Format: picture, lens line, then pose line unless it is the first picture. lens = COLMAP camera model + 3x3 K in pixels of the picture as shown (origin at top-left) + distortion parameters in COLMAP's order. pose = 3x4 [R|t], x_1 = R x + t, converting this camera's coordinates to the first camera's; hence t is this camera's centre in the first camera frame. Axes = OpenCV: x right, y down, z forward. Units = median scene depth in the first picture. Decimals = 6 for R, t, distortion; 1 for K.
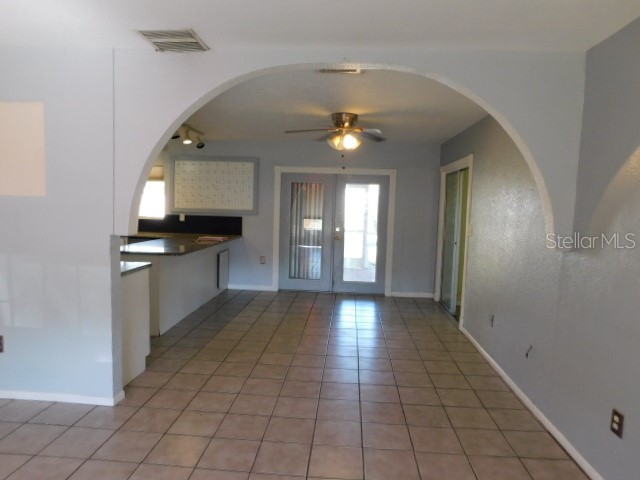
lens RADIAL K [[426.3, 0, 320.4], [0, 426.3, 239.6], [0, 0, 1]] dist [-0.021998, 0.004266]
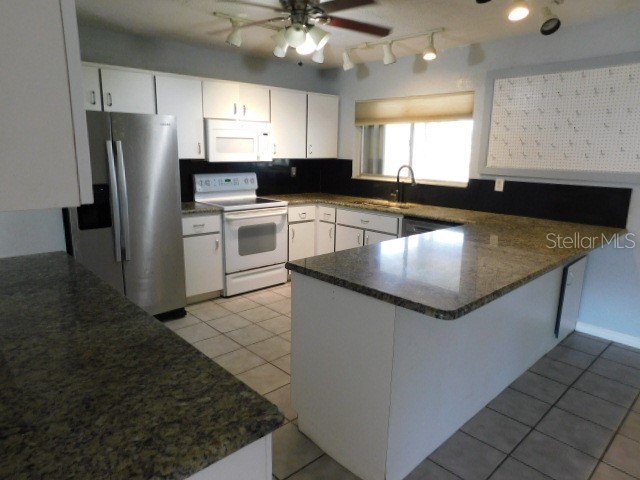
lens RADIAL K [[426.3, 0, 319.9], [0, 426.3, 239.7], [0, 0, 1]] dist [-0.021998, 0.004266]
pose [[0.736382, 0.118876, -0.666040, -0.122017], [-0.051382, 0.991426, 0.120143, -0.036215], [0.674612, -0.054249, 0.736177, 0.437207]]
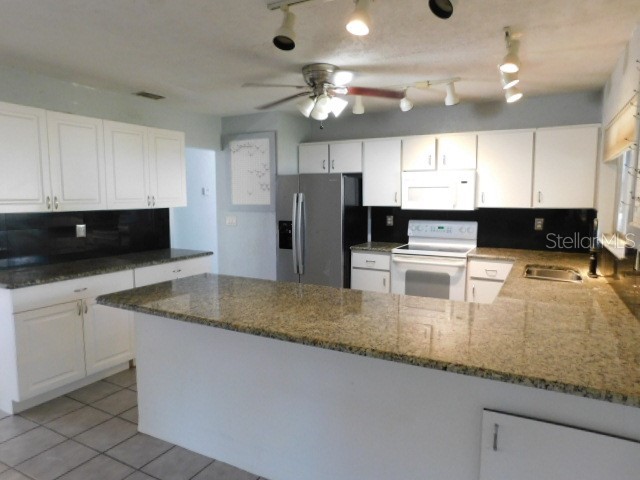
lens RADIAL K [[426.3, 0, 322.3], [0, 426.3, 242.0], [0, 0, 1]] dist [-0.021998, 0.004266]
pose [[-0.387033, 0.066476, -0.919666, 0.066958], [-0.093137, 0.989478, 0.110718, -0.088243], [0.917350, 0.128507, -0.376770, 1.069526]]
